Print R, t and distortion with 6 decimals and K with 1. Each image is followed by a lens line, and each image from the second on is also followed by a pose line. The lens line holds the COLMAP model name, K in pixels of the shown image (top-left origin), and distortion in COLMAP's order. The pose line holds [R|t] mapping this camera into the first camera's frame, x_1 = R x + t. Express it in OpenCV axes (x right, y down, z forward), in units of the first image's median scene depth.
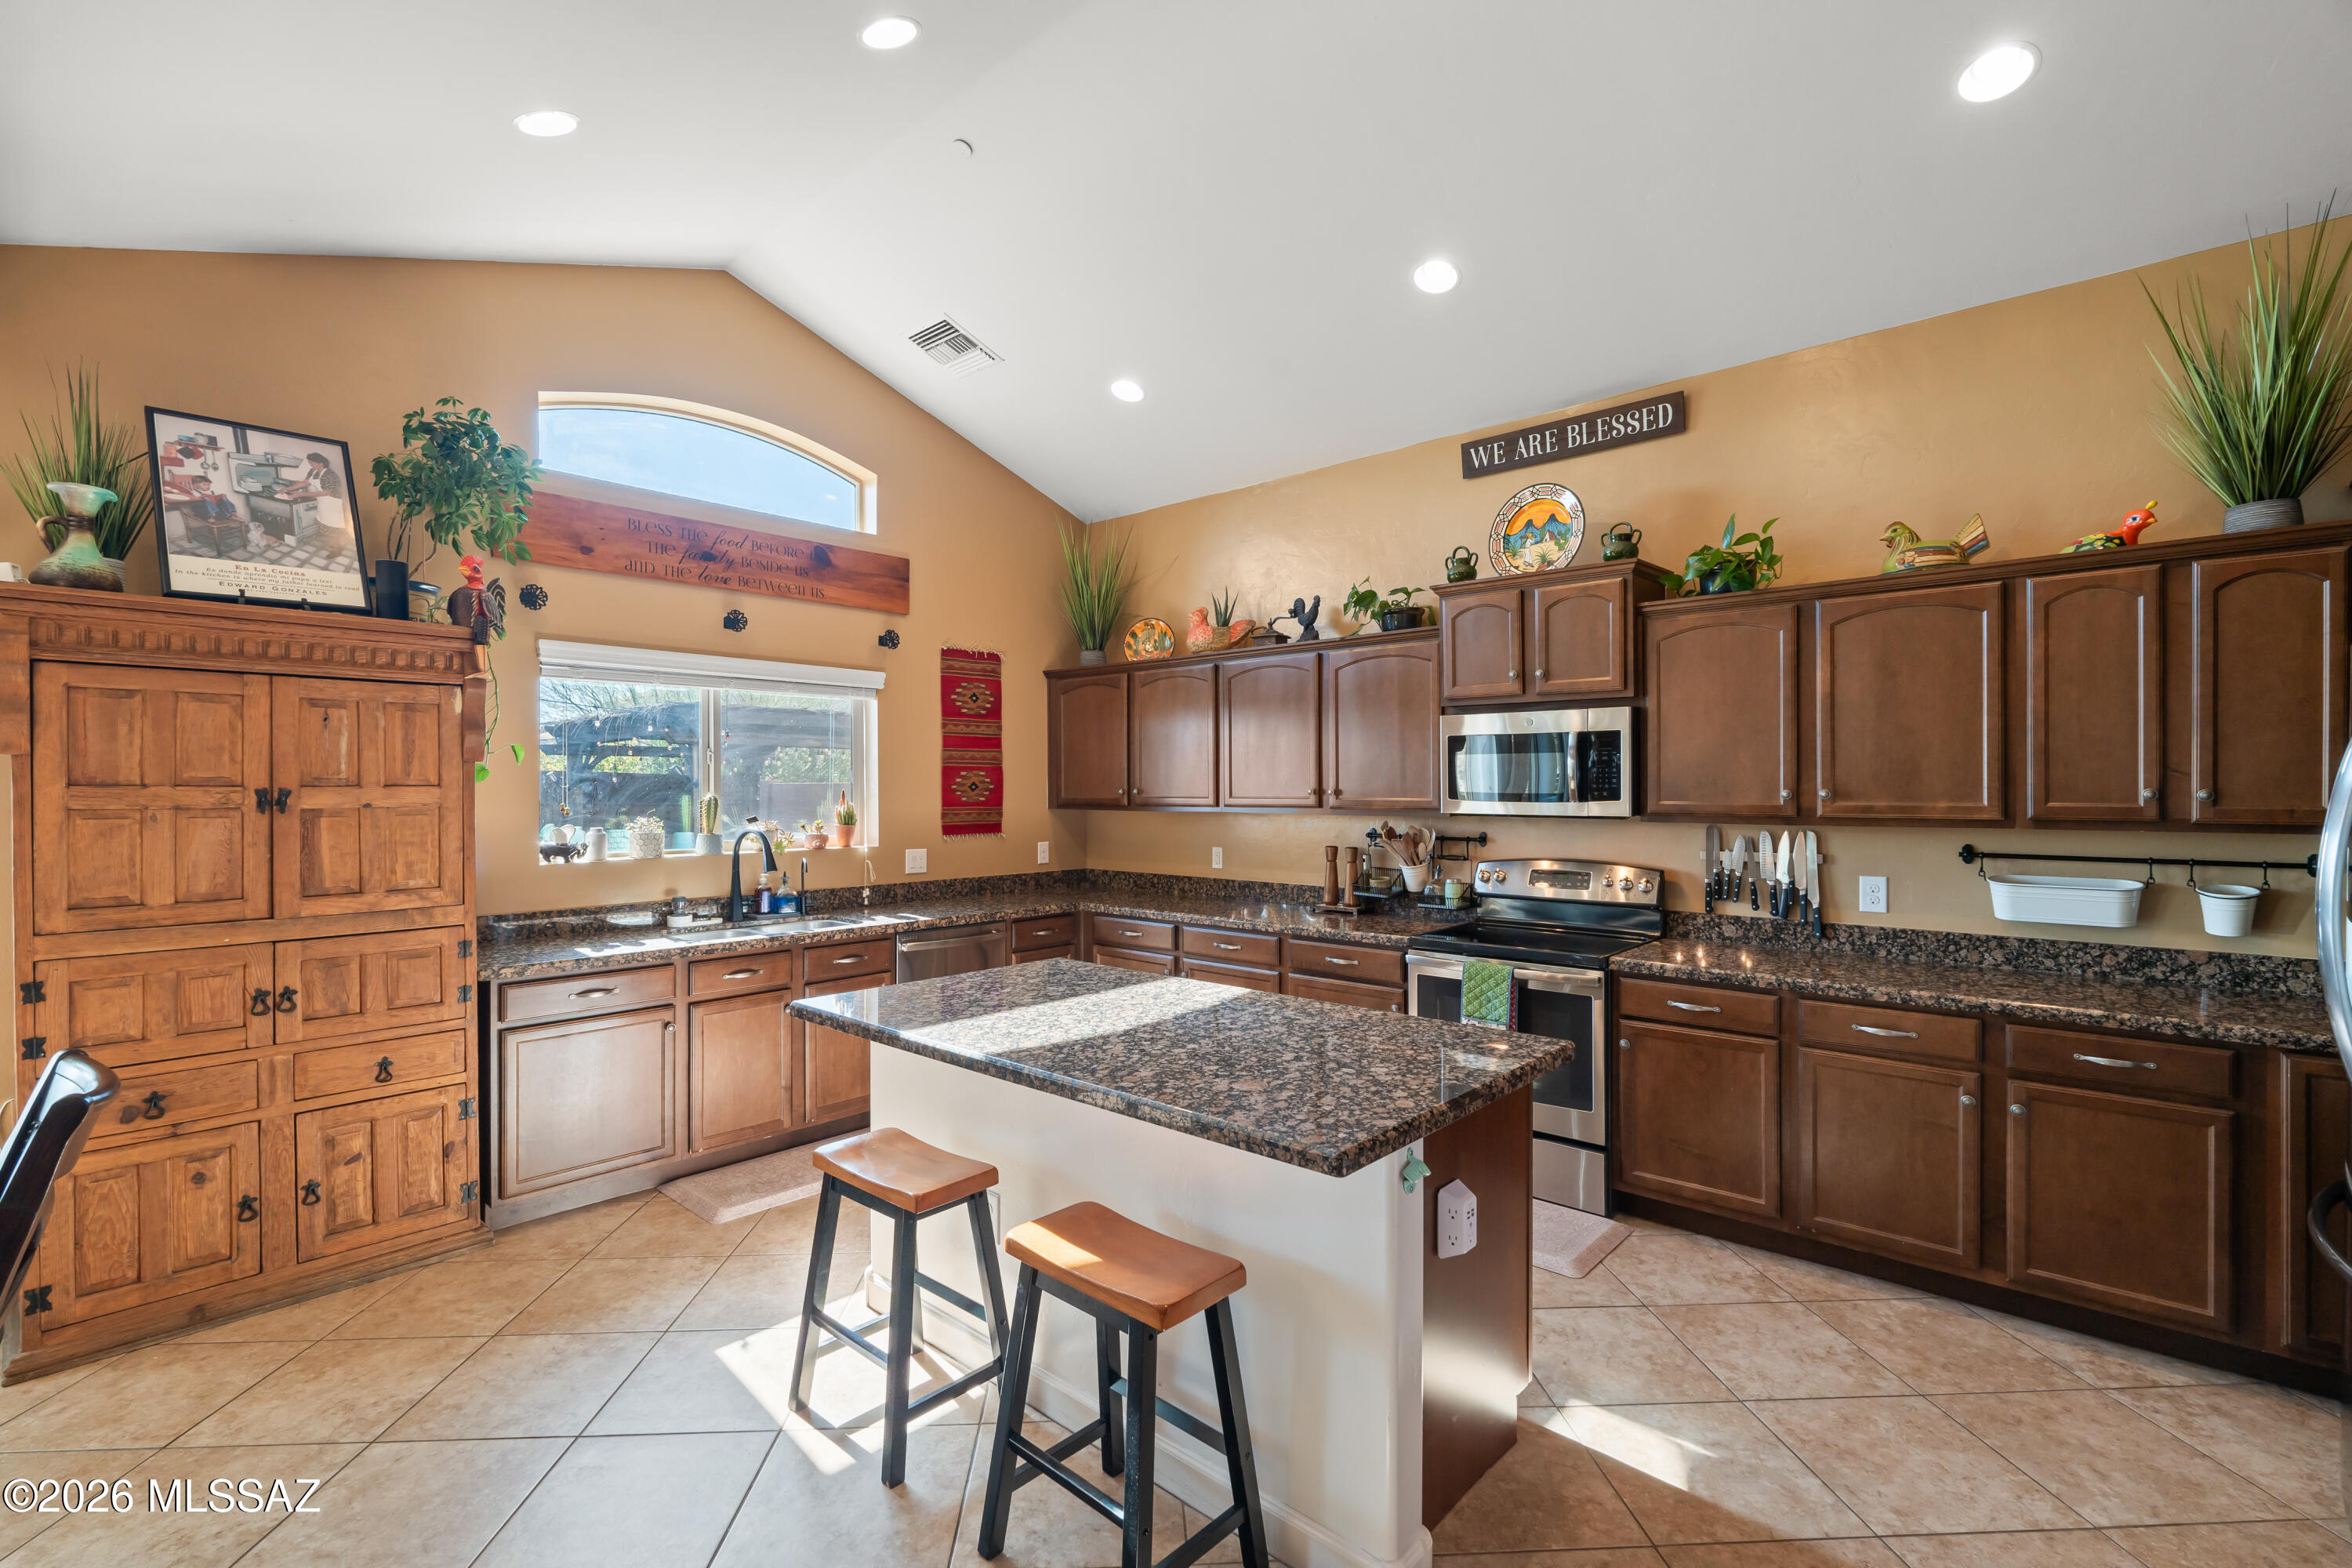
lens RADIAL K [[1034.3, 0, 1175.5], [0, 1034.3, 789.5], [0, 0, 1]] dist [-0.002149, -0.000374]
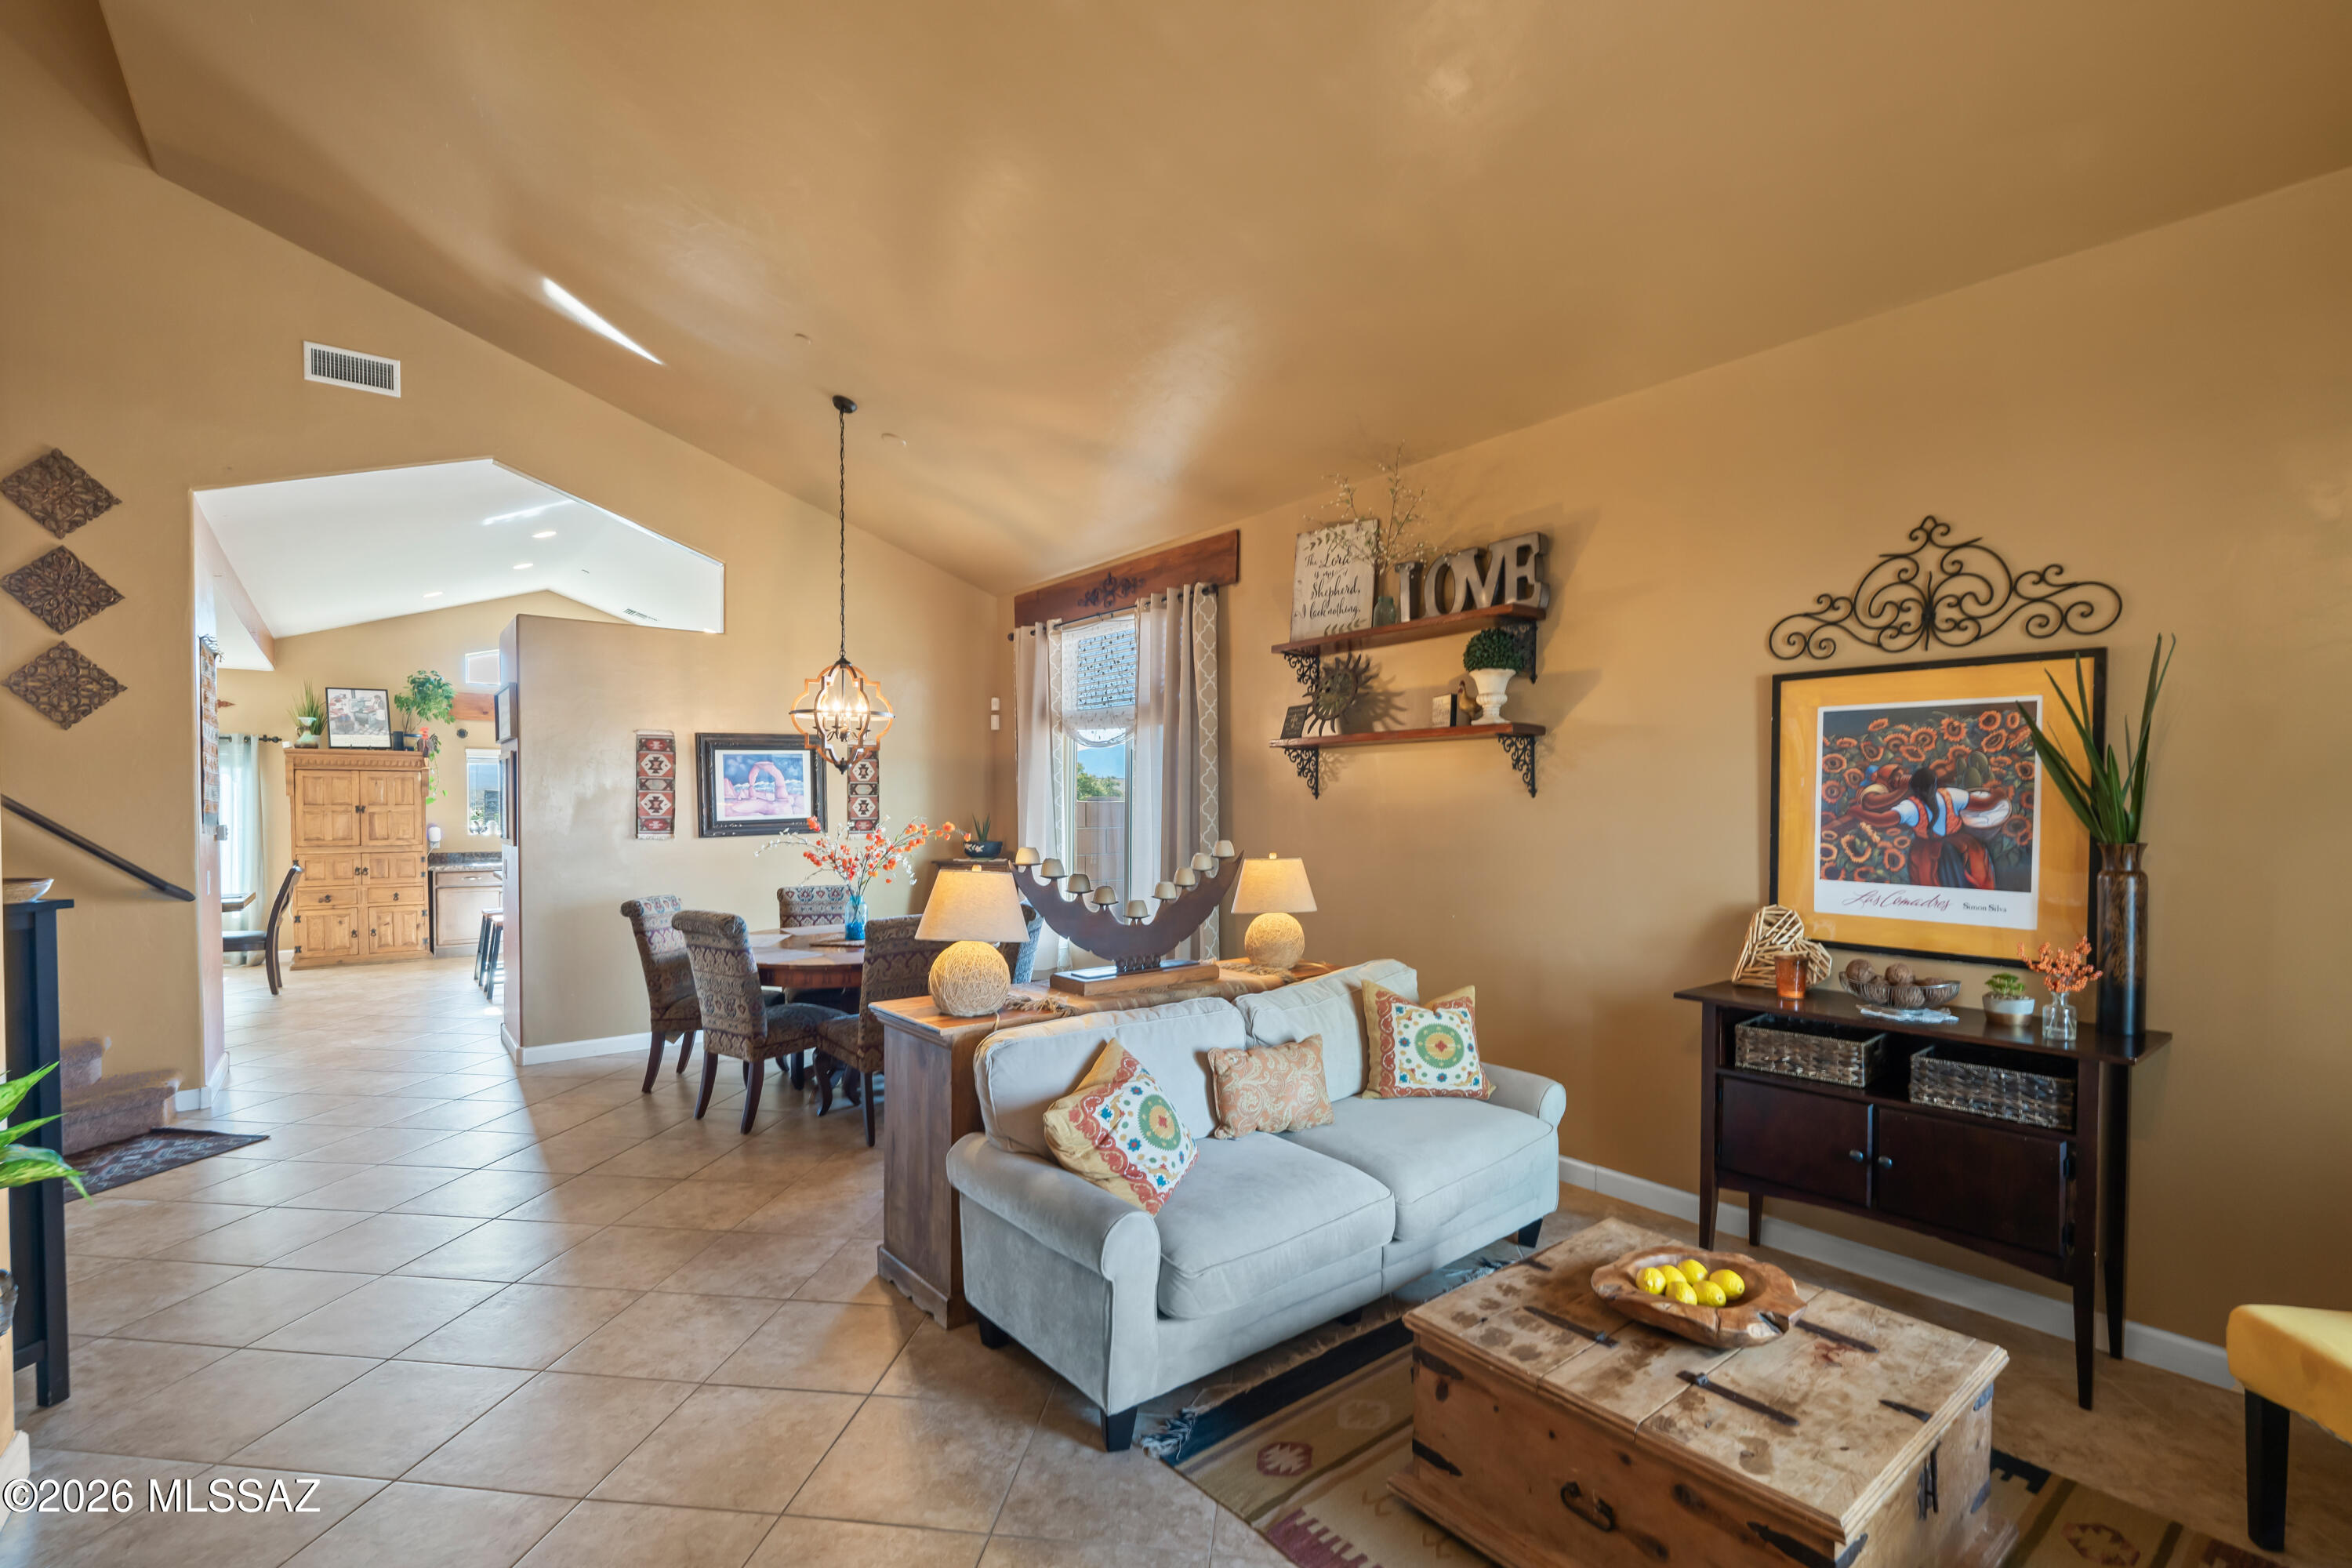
lens RADIAL K [[1029.9, 0, 1168.0], [0, 1029.9, 824.0], [0, 0, 1]] dist [-0.002219, -0.000330]
pose [[0.985699, 0.007648, -0.168341, 1.952514], [-0.004315, 0.999788, 0.020155, -0.017344], [0.168459, -0.019140, 0.985523, -1.580160]]
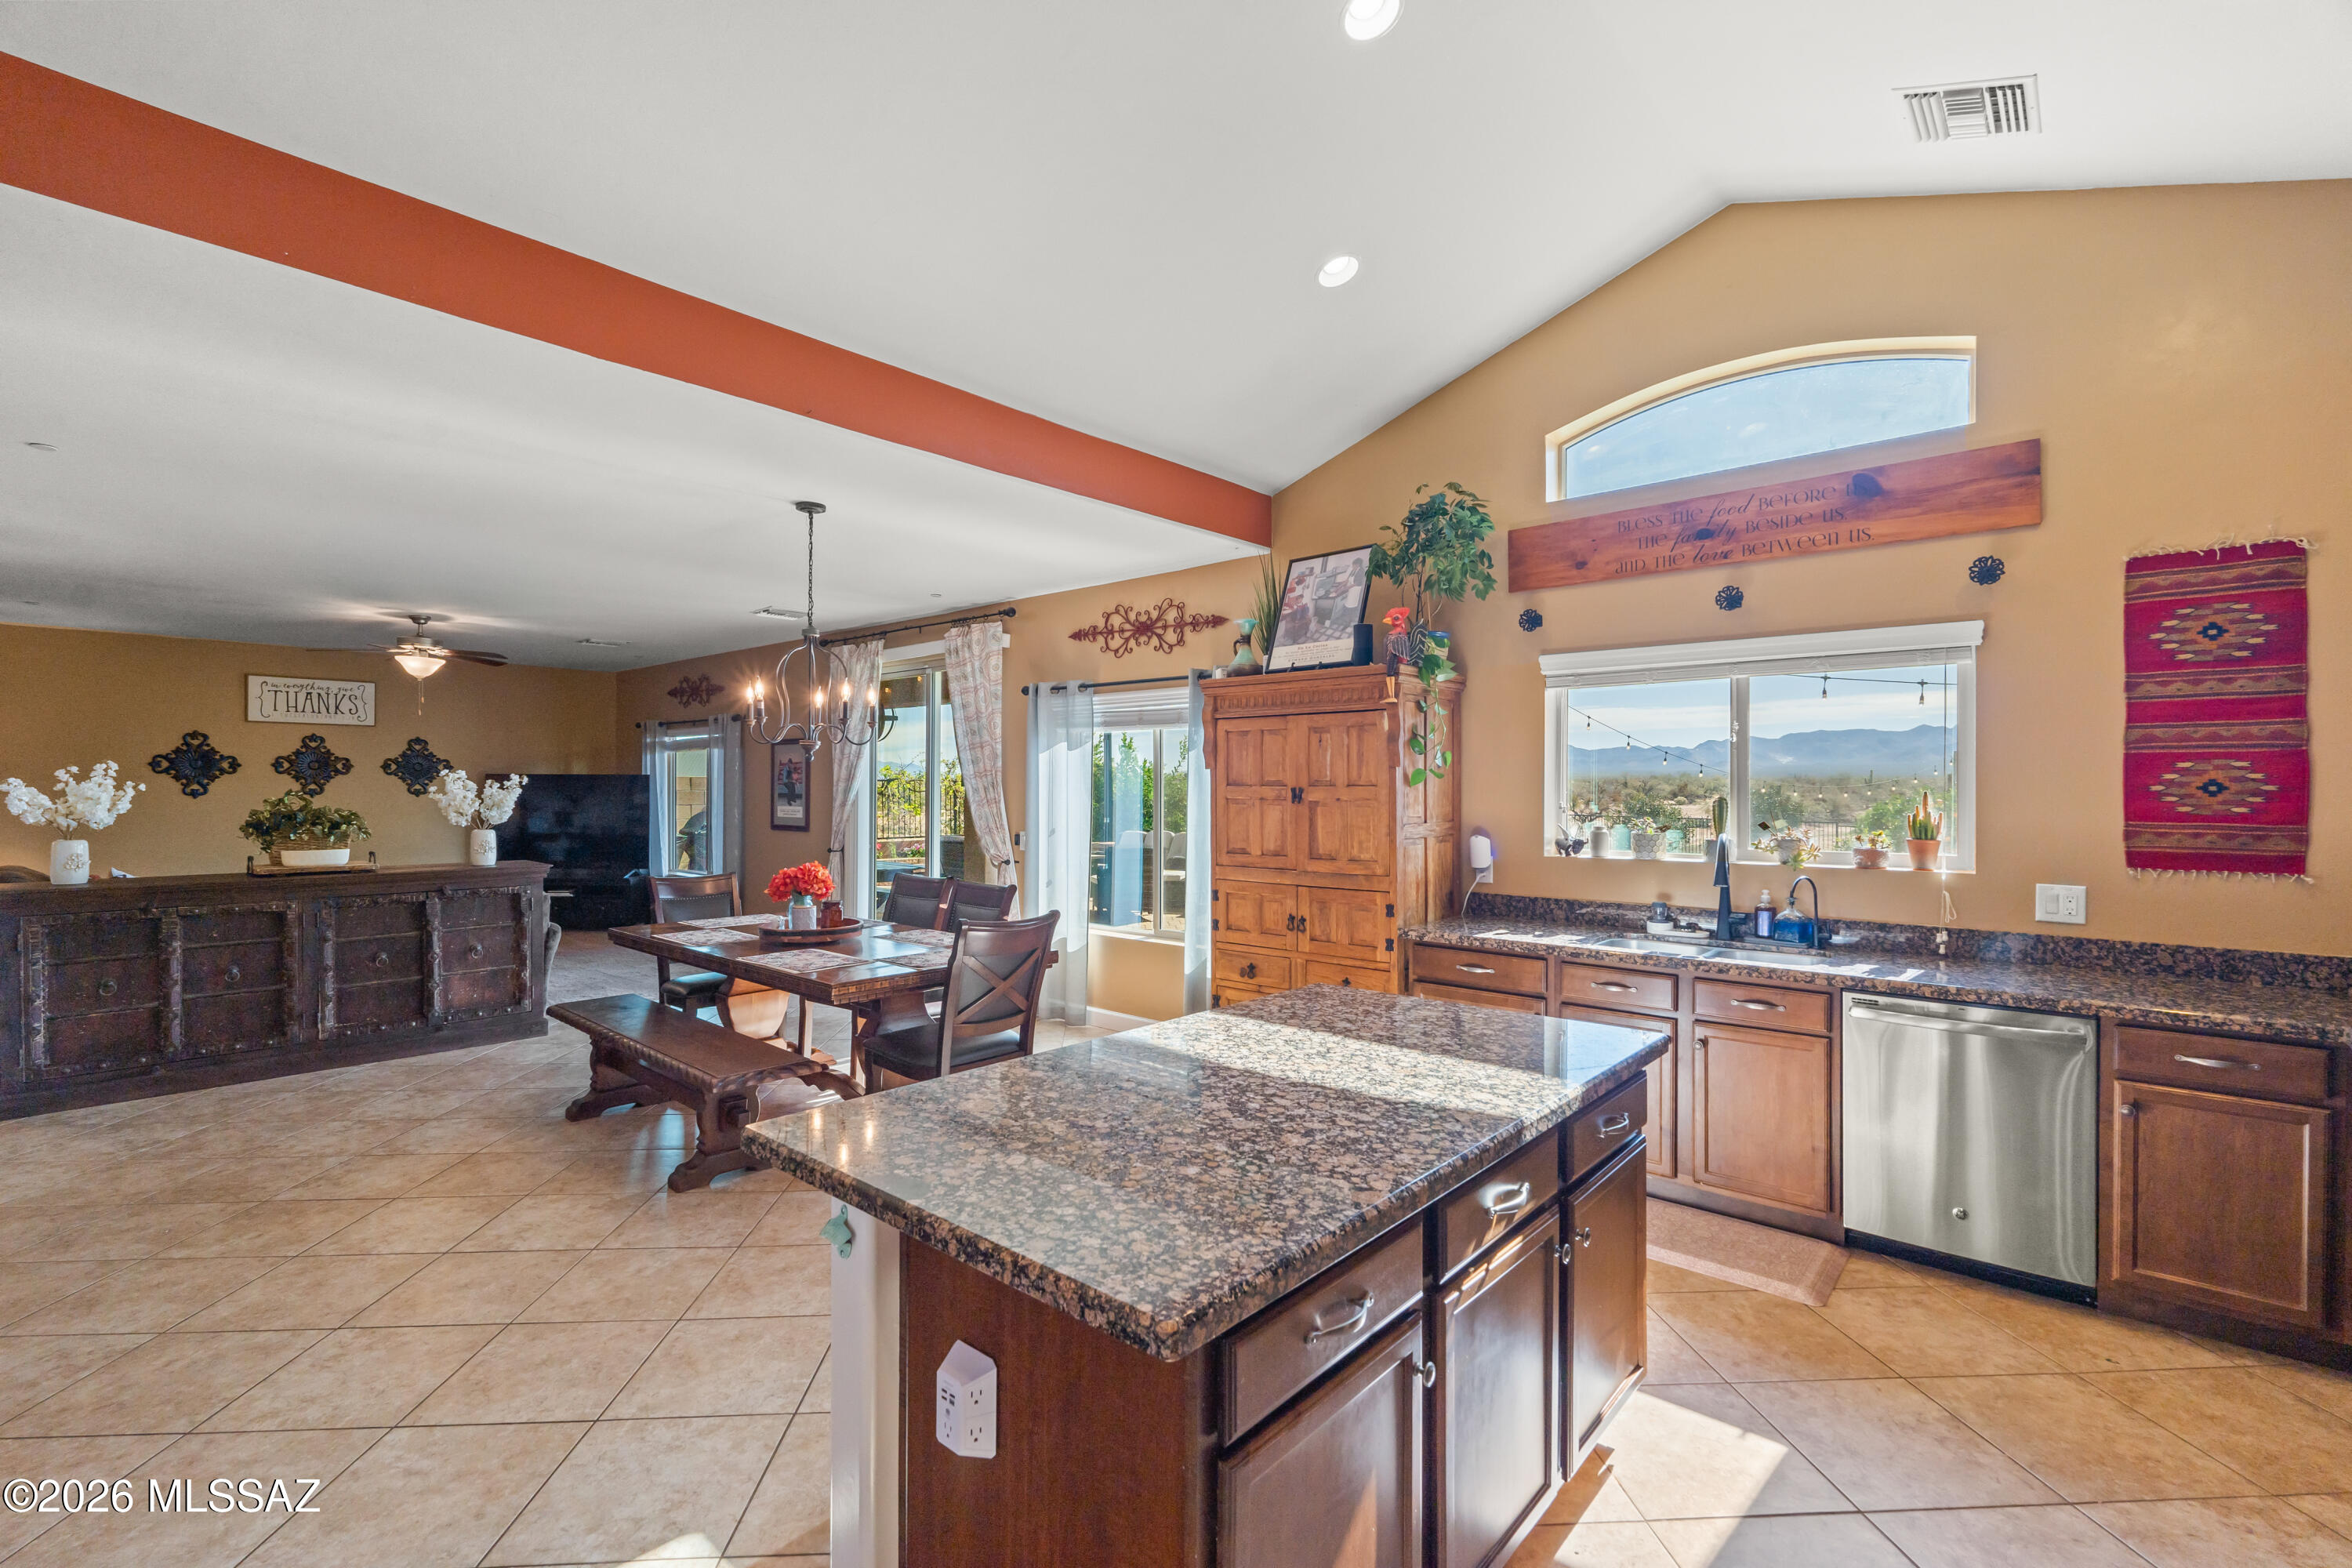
lens RADIAL K [[1034.3, 0, 1175.5], [0, 1034.3, 789.5], [0, 0, 1]] dist [-0.002149, -0.000374]
pose [[0.008127, 0.003372, -0.999961, 0.622929], [-0.004231, 0.999985, 0.003338, -0.002129], [0.999958, 0.004204, 0.008141, 0.724118]]
